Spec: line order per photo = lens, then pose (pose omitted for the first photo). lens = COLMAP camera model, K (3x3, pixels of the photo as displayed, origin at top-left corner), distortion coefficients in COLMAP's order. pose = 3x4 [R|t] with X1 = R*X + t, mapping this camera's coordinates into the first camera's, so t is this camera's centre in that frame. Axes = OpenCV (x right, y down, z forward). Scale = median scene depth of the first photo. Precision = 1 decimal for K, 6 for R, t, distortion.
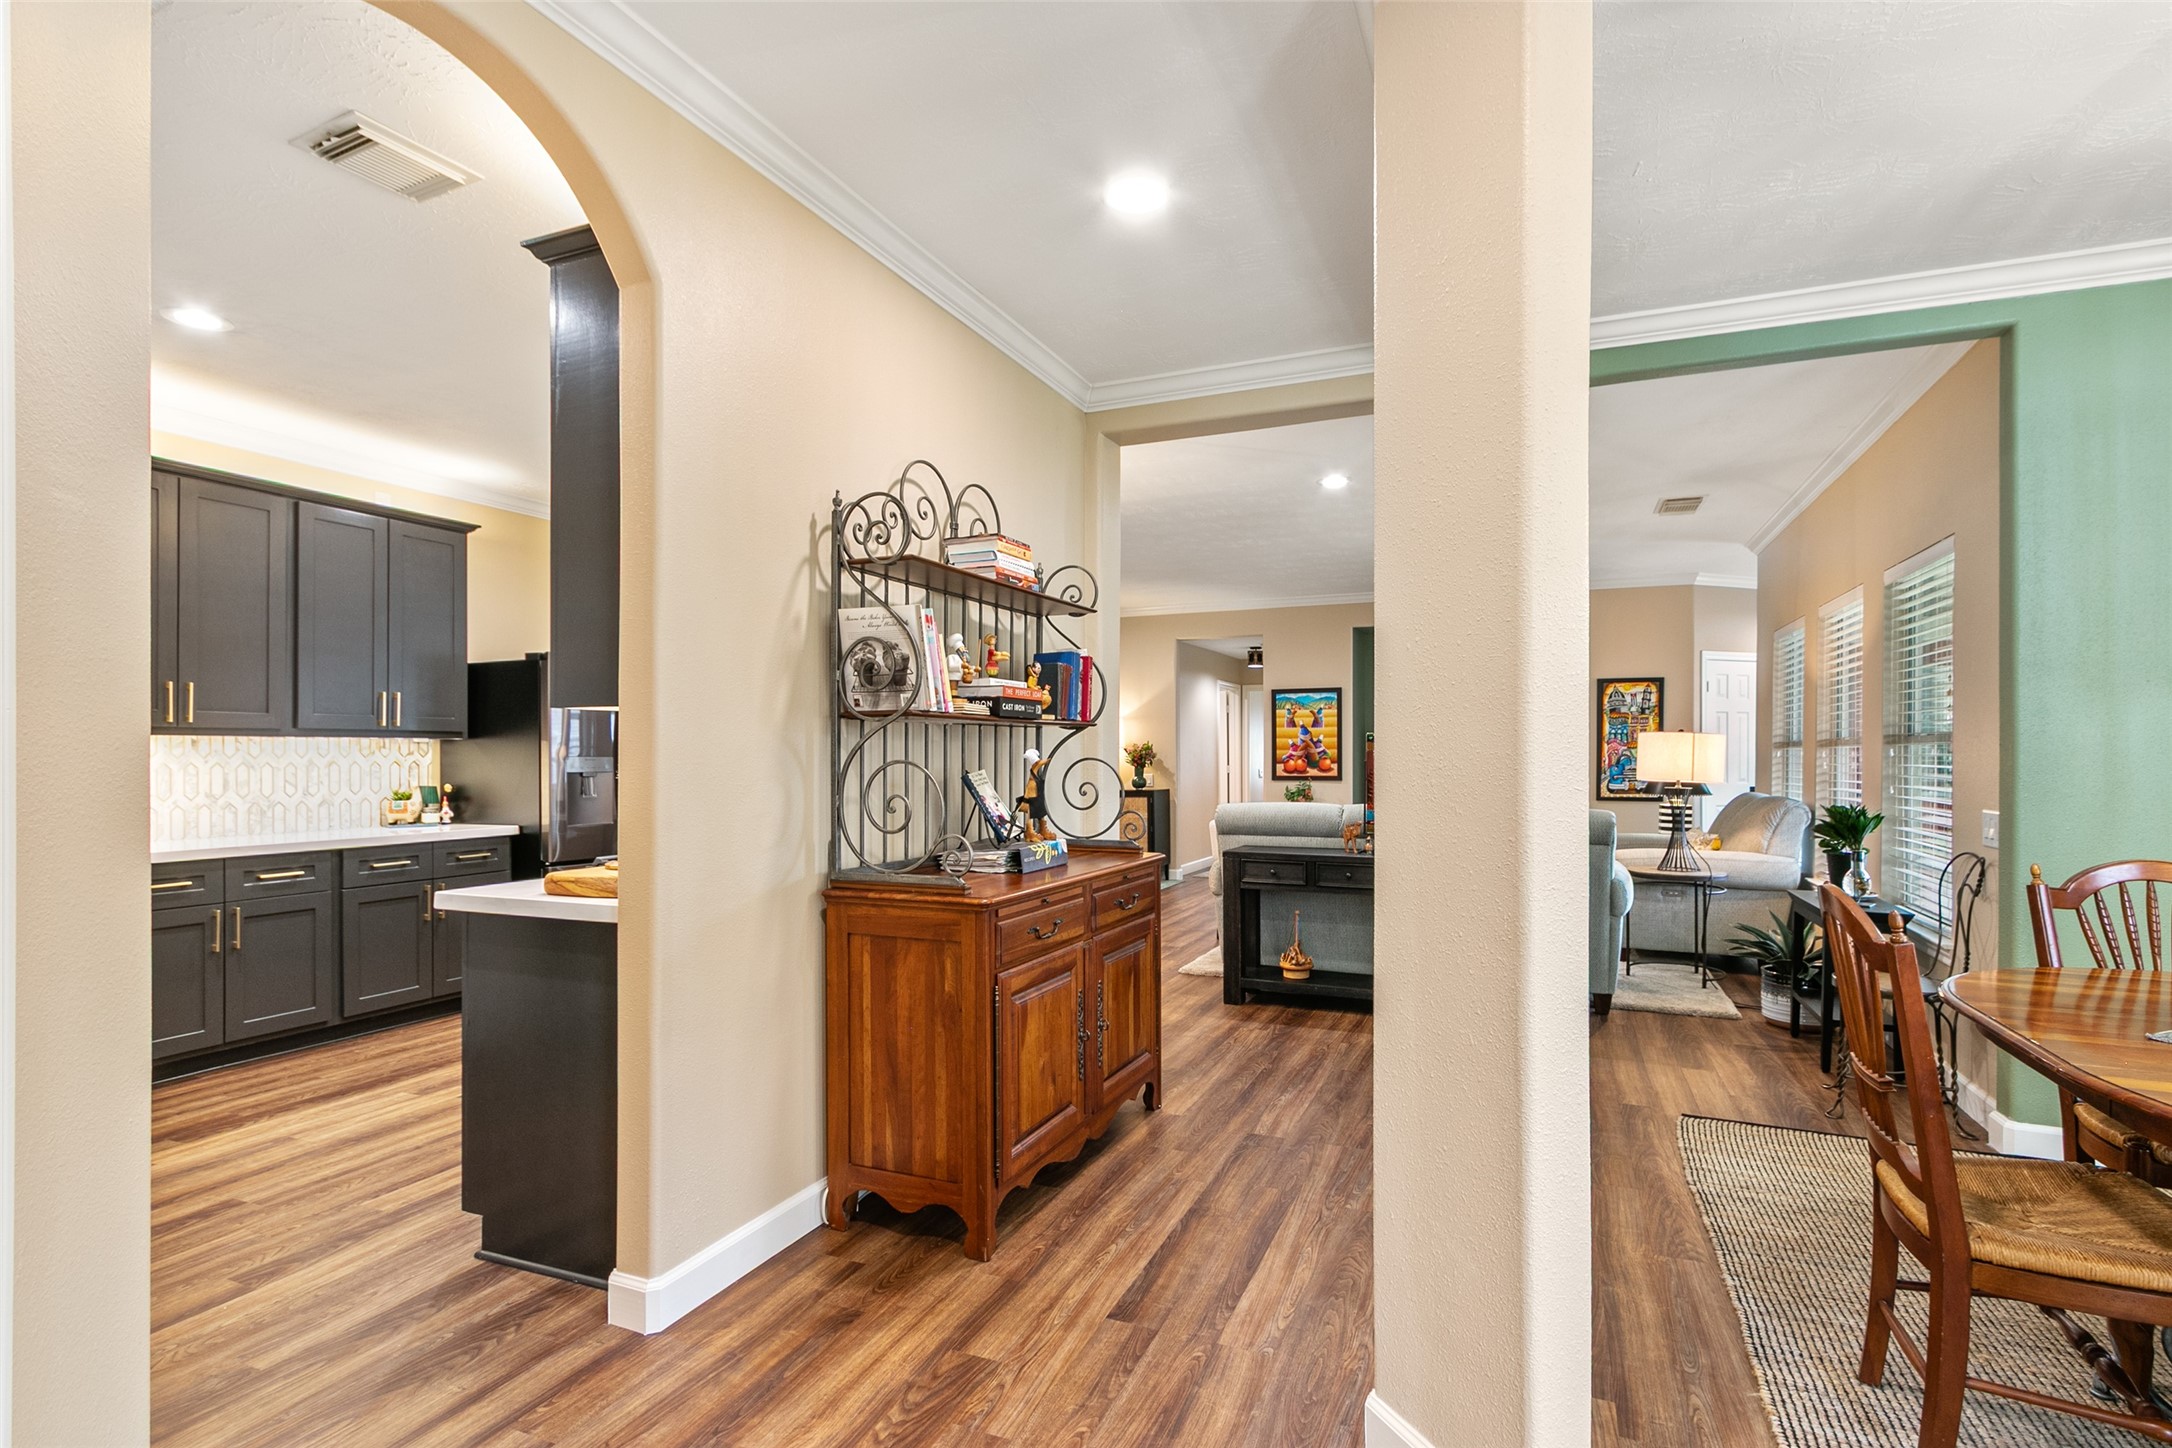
lens RADIAL K [[1047.2, 0, 1085.3], [0, 1047.2, 739.5], [0, 0, 1]] dist [0.000283, 0.000255]
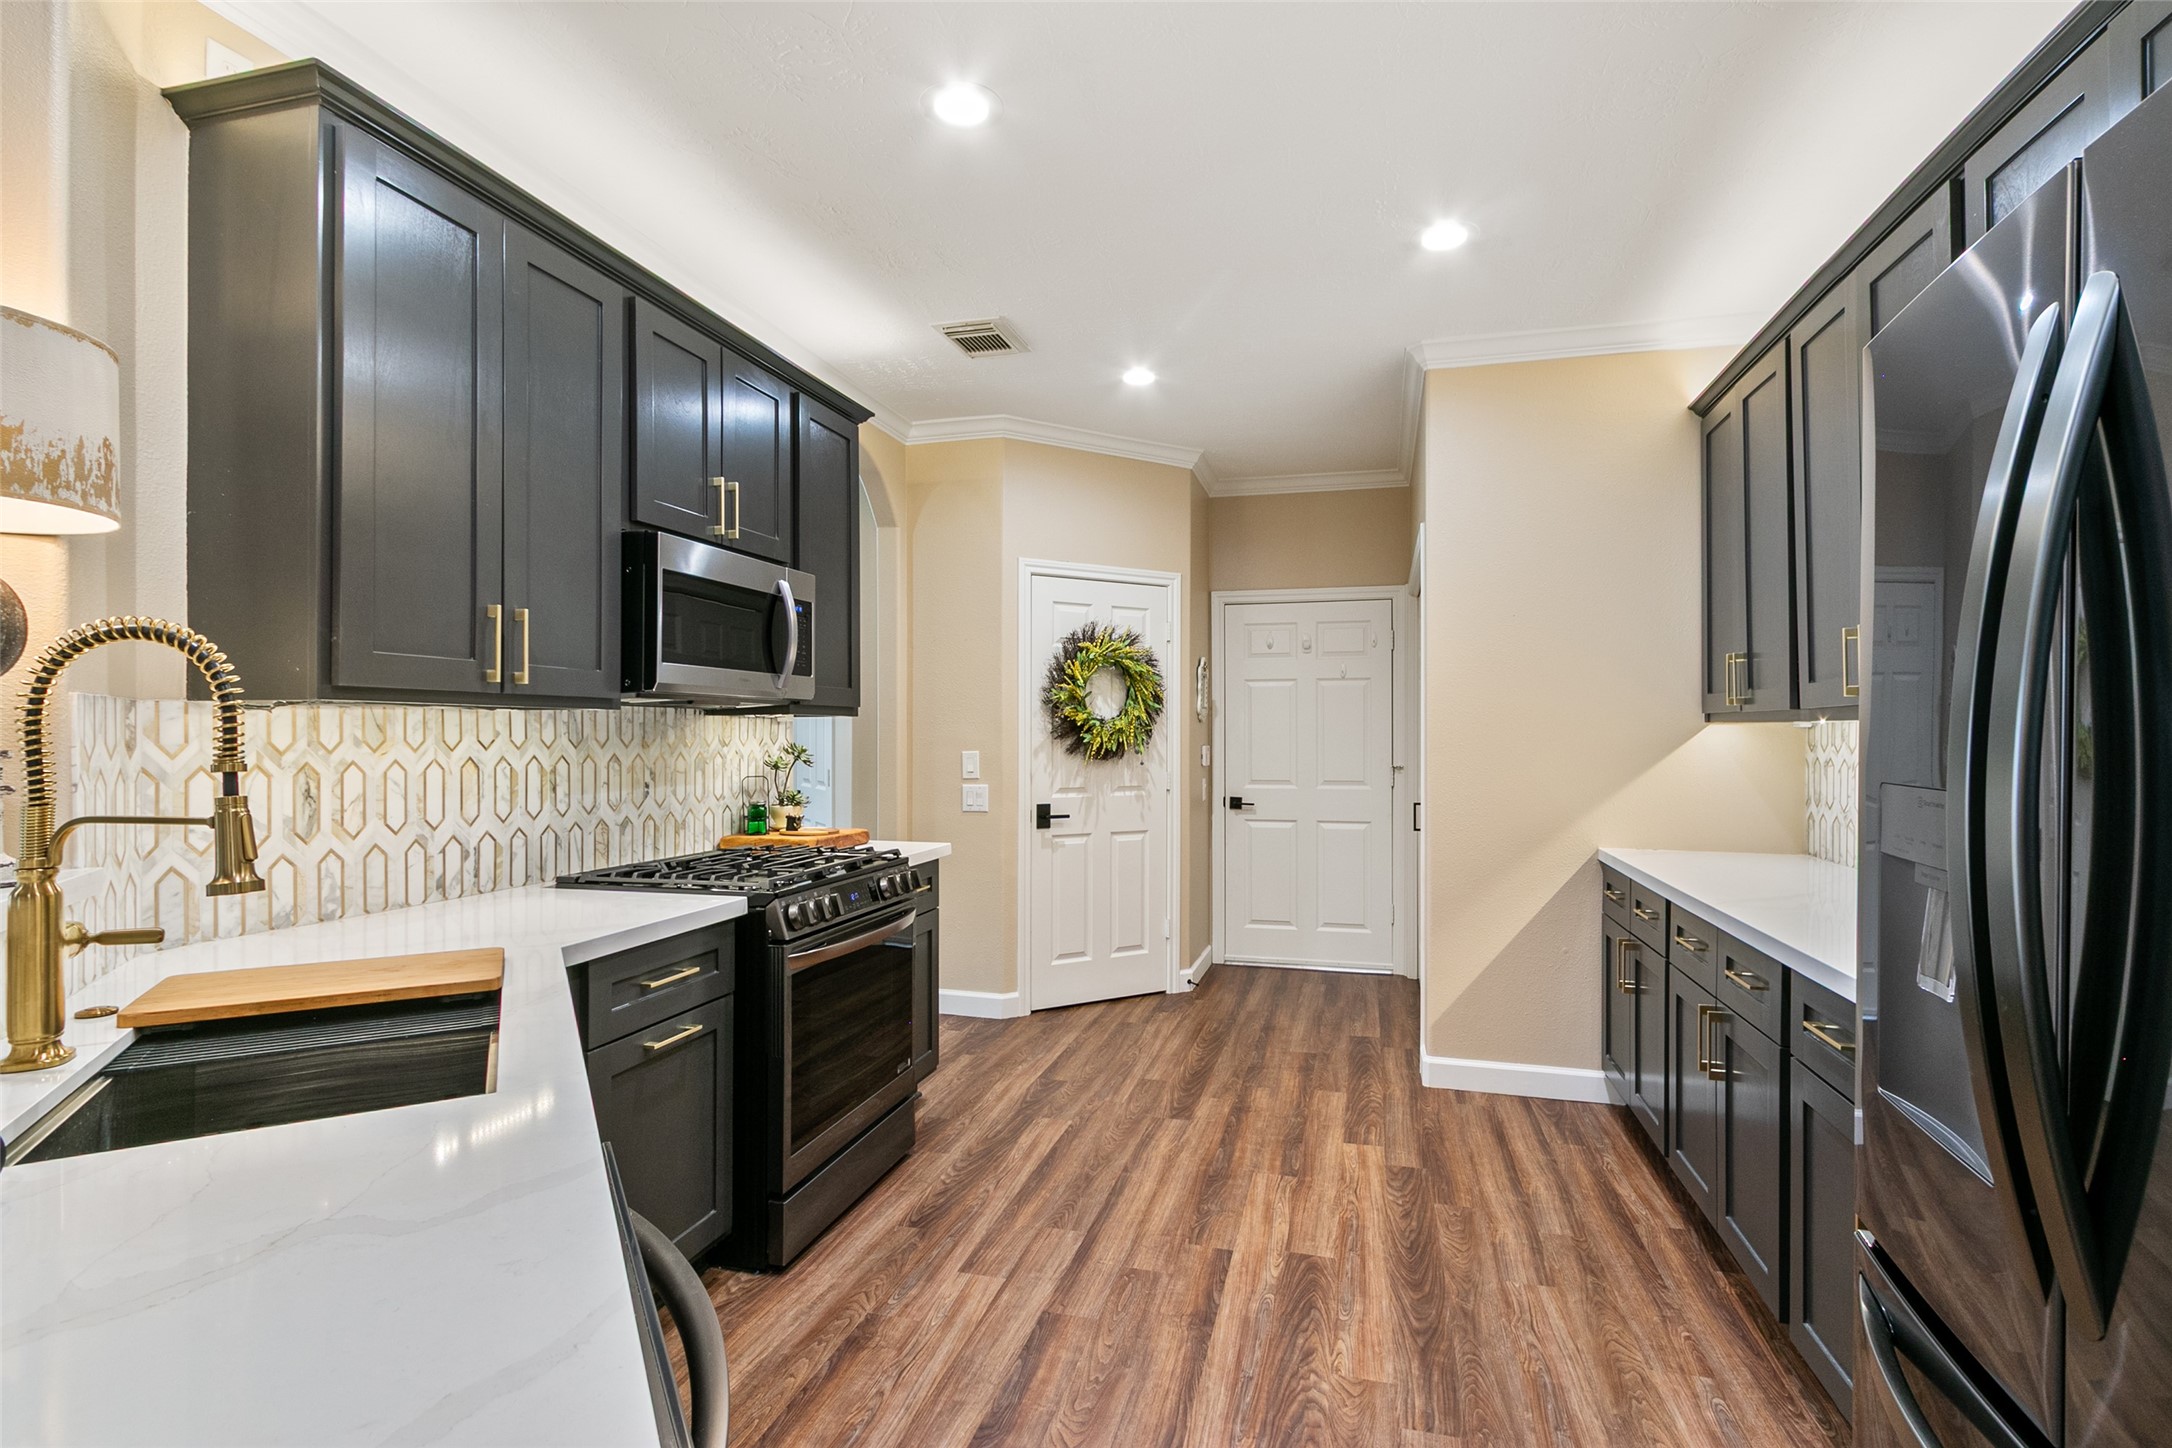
lens RADIAL K [[1047.2, 0, 1089.3], [0, 1047.2, 725.4], [0, 0, 1]] dist [0.000283, 0.000255]
pose [[-0.987204, 0.002747, -0.159438, -0.449898], [0.004211, 0.999952, -0.008848, -0.002557], [0.159406, -0.009406, -0.987168, 1.906141]]
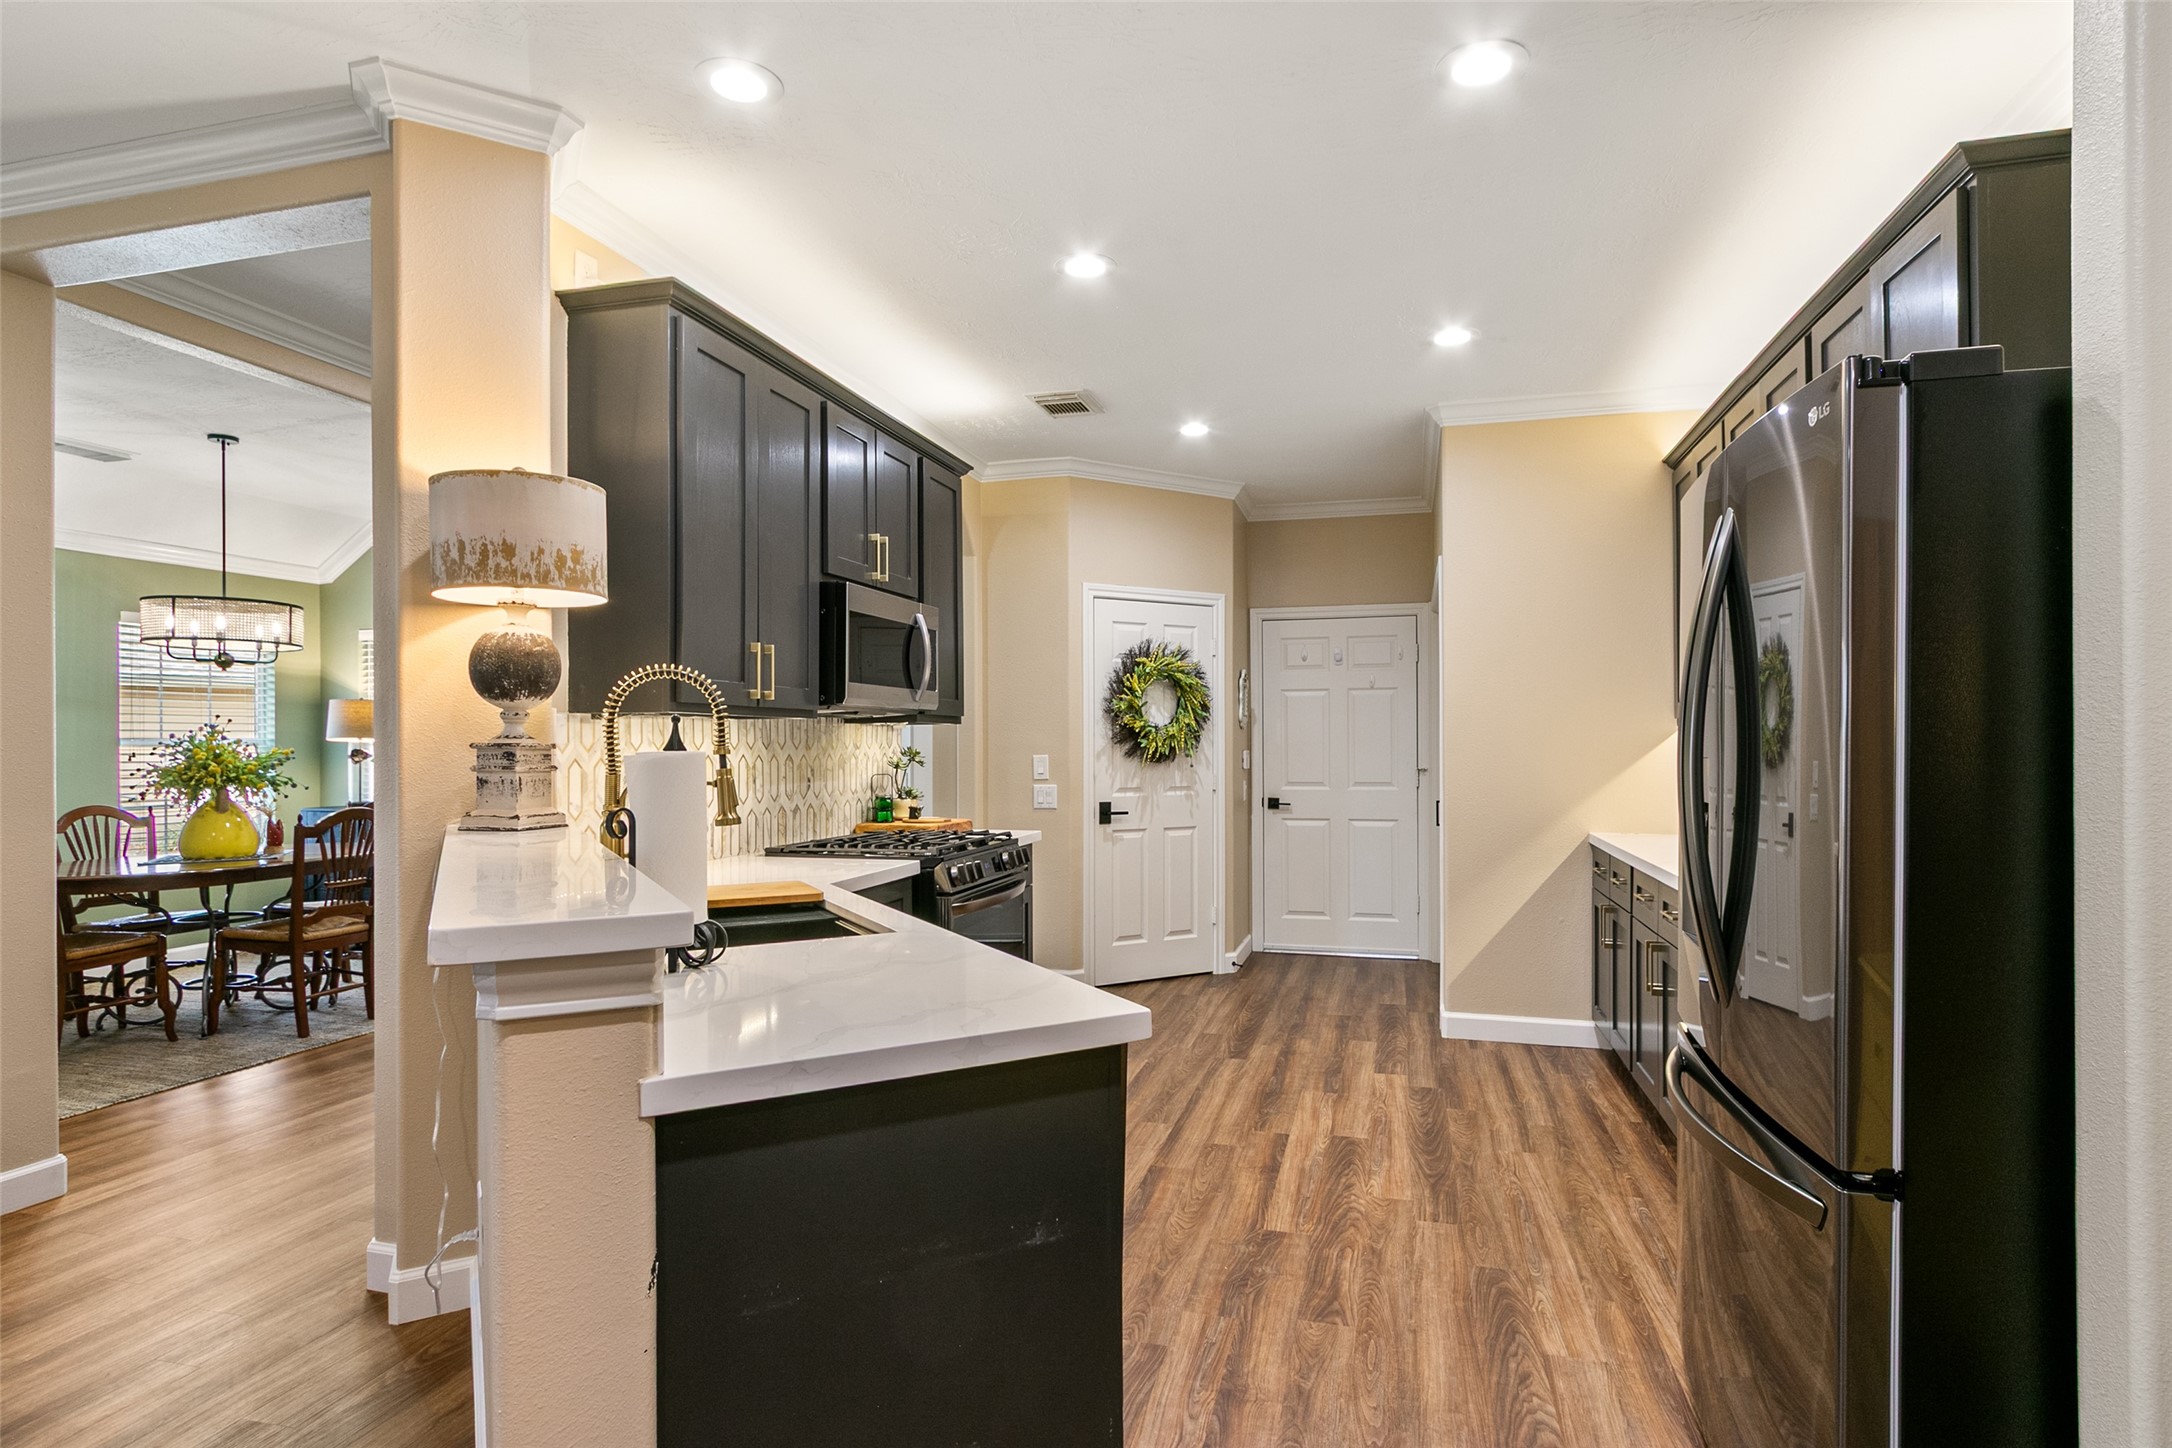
lens RADIAL K [[1155.7, 0, 1086.6], [0, 1155.7, 738.2], [0, 0, 1]] dist [0.000001, 0.000279]
pose [[-0.987800, 0.007212, -0.155559, -0.312612], [0.008432, 0.999939, -0.007179, 0.006633], [0.155498, -0.008404, -0.987800, 2.229405]]
